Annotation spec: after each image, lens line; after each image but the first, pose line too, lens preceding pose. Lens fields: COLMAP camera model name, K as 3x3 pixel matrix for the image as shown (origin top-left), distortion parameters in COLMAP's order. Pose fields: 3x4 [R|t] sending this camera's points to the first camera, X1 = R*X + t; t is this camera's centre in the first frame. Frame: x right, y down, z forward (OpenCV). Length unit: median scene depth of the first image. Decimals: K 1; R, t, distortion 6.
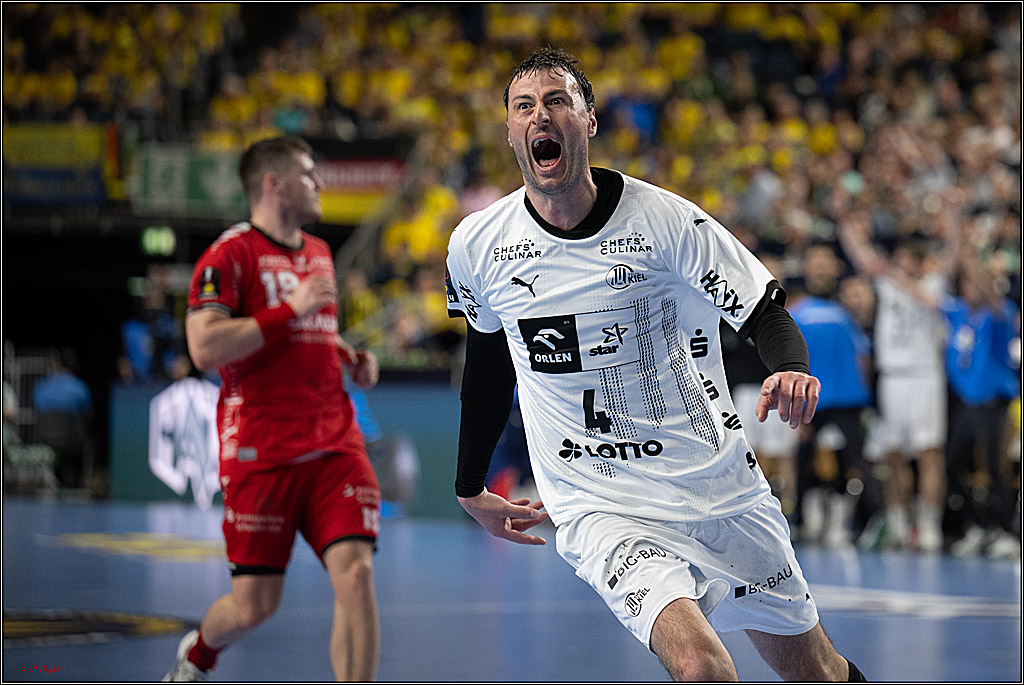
lens RADIAL K [[4418.1, 0, 512.0], [0, 4418.1, 348.2], [0, 0, 1]] dist [0.768366, 0.000000]
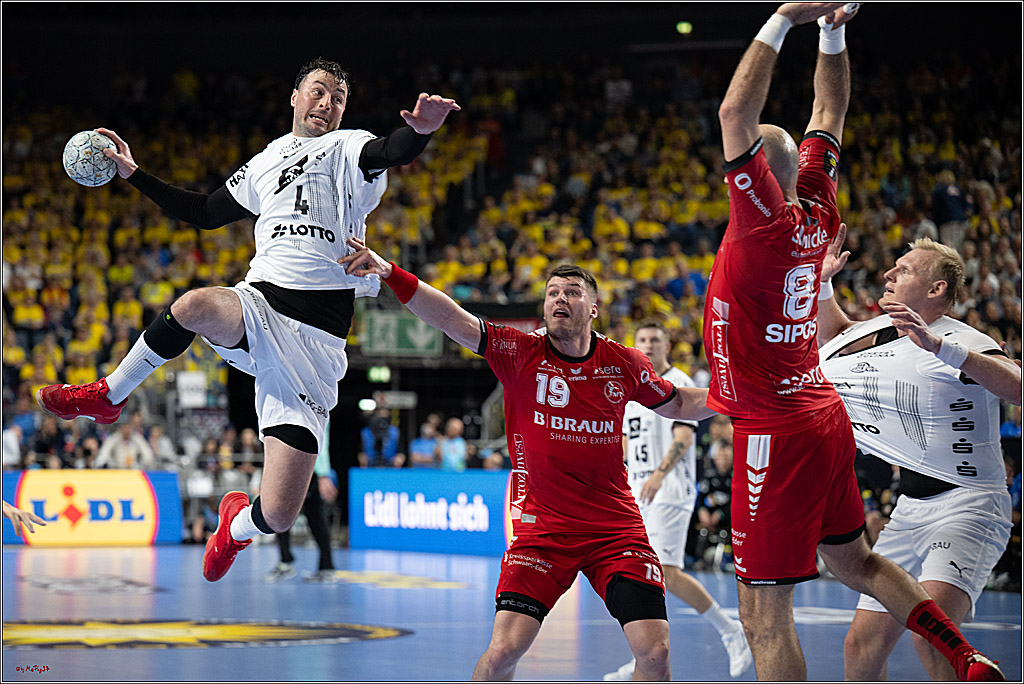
lens RADIAL K [[3662.7, 0, 509.5], [0, 3662.7, 343.4], [0, 0, 1]] dist [0.238882, 0.000000]
pose [[0.998904, -0.016633, -0.043761, 0.018468], [0.015436, 0.999501, -0.027562, -0.000192], [0.044197, 0.026856, 0.998662, -0.230924]]
